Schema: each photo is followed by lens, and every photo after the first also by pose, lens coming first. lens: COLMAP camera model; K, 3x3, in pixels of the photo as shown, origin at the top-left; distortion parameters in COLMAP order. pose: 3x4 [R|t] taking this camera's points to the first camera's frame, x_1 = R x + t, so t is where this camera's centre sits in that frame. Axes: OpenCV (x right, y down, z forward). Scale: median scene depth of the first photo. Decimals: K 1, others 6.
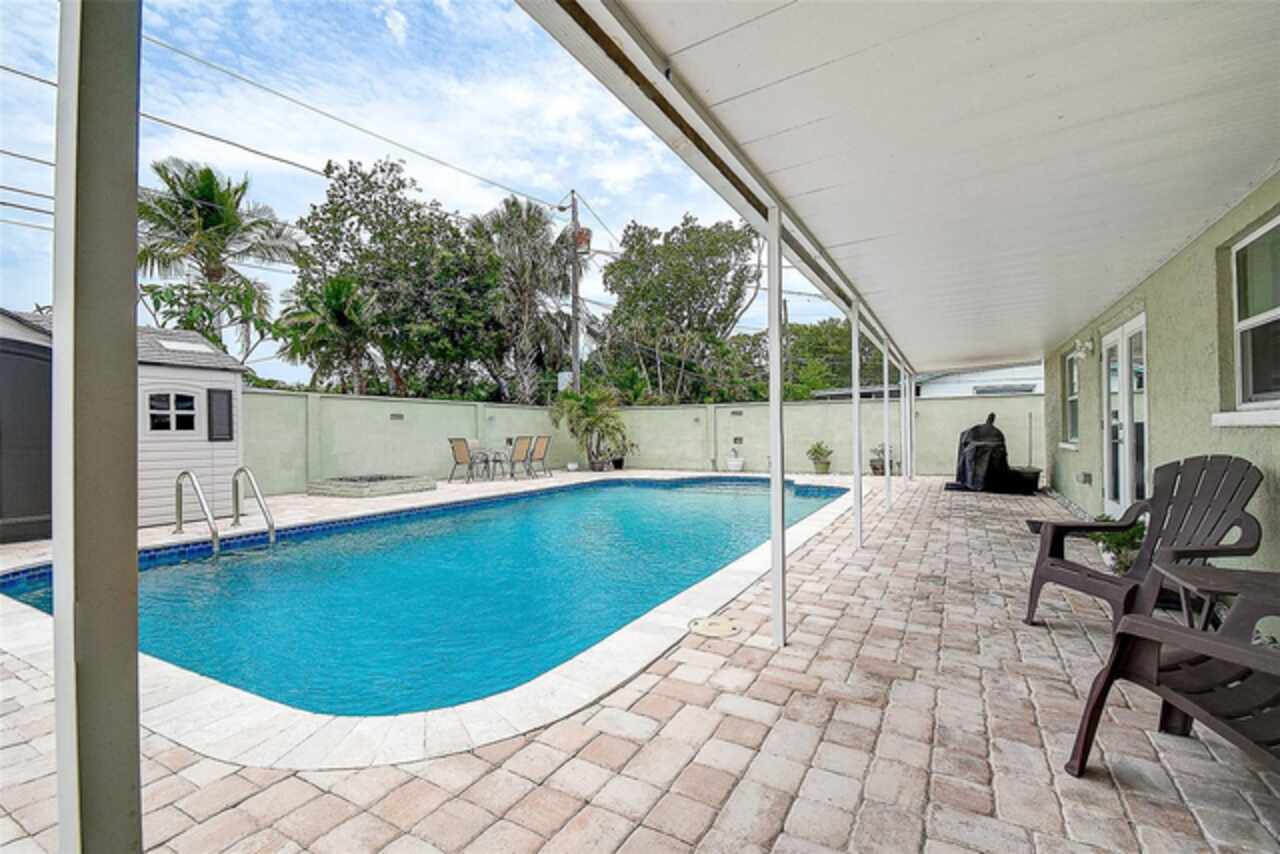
lens RADIAL K [[583.9, 0, 635.5], [0, 583.9, 426.3], [0, 0, 1]] dist [0.001444, 0.000397]
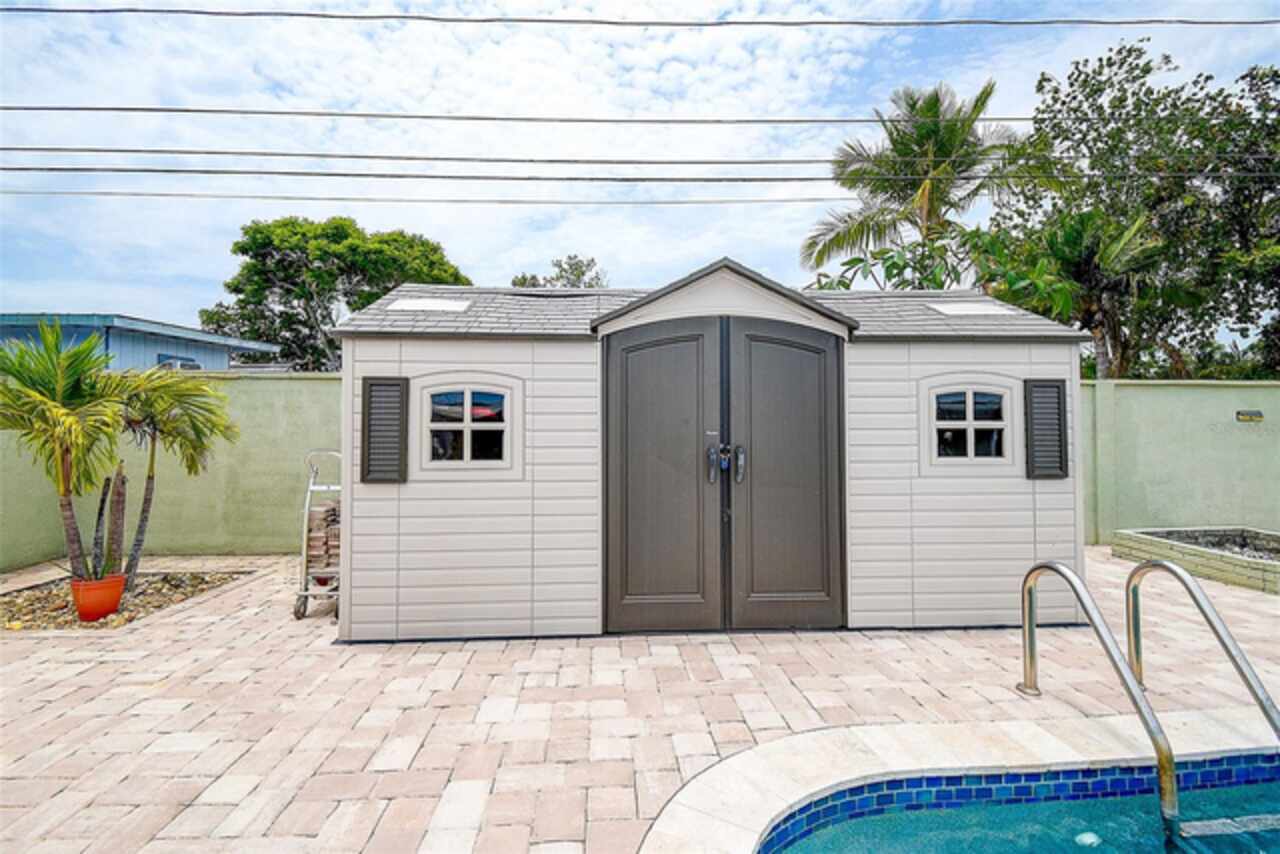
lens RADIAL K [[583.9, 0, 634.7], [0, 583.9, 424.6], [0, 0, 1]] dist [0.001444, 0.000397]
pose [[0.540079, 0.015182, -0.841477, -0.266791], [-0.001410, 0.999852, 0.017134, -0.017873], [0.841613, -0.008067, 0.540021, 0.232055]]
